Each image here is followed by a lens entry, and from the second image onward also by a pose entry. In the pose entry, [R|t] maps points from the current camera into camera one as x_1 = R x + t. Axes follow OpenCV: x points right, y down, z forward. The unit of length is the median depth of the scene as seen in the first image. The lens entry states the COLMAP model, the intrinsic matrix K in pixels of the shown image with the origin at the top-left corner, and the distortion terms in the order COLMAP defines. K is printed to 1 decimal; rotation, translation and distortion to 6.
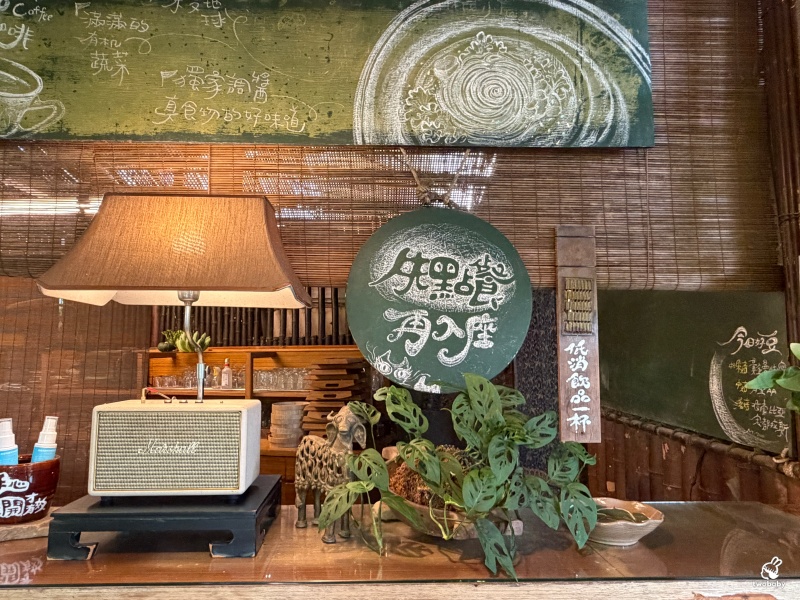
lens RADIAL K [[539.2, 0, 400.3], [0, 539.2, 301.7], [0, 0, 1]] dist [-0.004368, -0.001050]
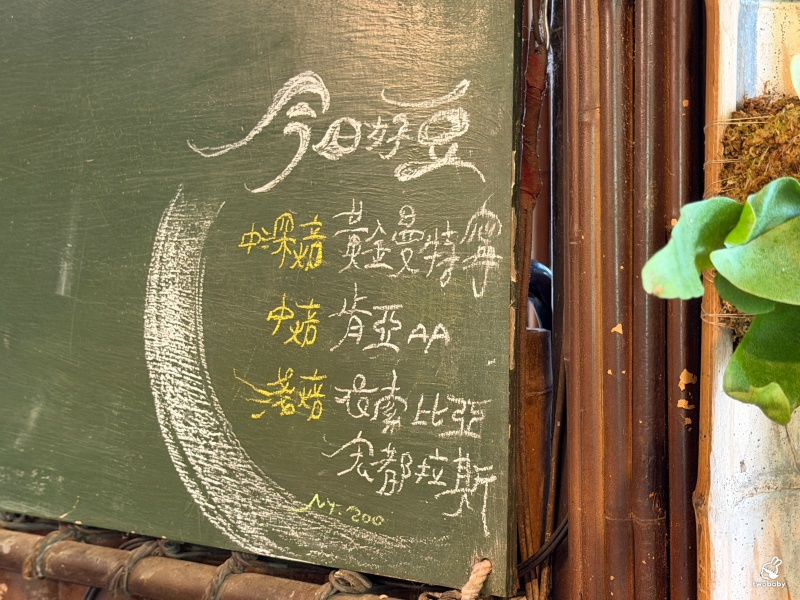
lens RADIAL K [[1446.1, 0, 400.0], [0, 1446.1, 300.8], [0, 0, 1]] dist [0.076295, 0.000000]
pose [[0.658262, -0.015507, 0.752629, 0.180340], [-0.066170, 0.994726, 0.078369, 0.094458], [-0.749875, -0.101389, 0.653764, 0.545462]]
